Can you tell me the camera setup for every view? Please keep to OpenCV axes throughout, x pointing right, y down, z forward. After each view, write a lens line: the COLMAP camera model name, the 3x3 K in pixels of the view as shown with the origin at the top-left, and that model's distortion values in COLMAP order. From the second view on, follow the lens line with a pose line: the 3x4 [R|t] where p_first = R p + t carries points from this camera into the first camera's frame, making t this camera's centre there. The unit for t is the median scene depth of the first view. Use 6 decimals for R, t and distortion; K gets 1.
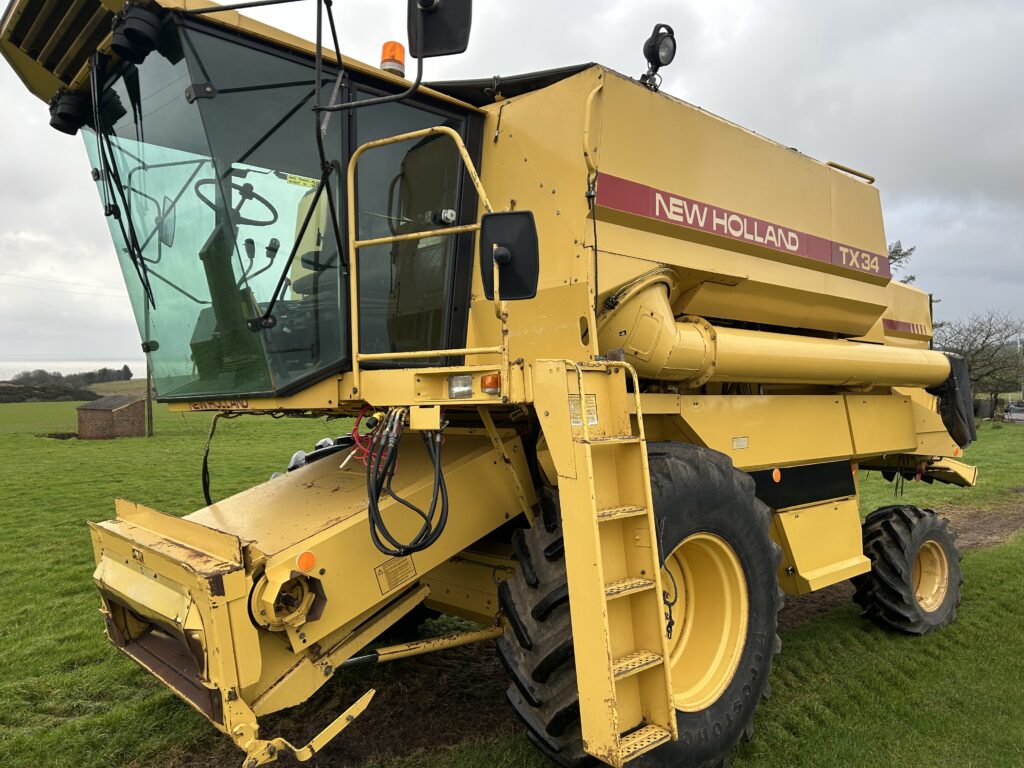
lens RADIAL K [[774.1, 0, 513.6], [0, 774.1, 383.8], [0, 0, 1]] dist [0.014512, -0.017886]
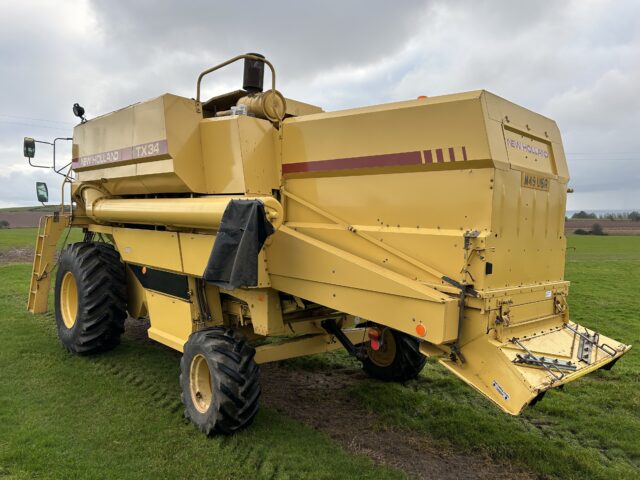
lens RADIAL K [[483.8, 0, 320.1], [0, 483.8, 242.4], [0, 0, 1]] dist [0.014512, -0.017886]
pose [[0.029406, 0.039782, -0.998776, 2.208430], [-0.017678, 0.999072, 0.039273, -0.012444], [0.999411, 0.016502, 0.030082, 1.969440]]
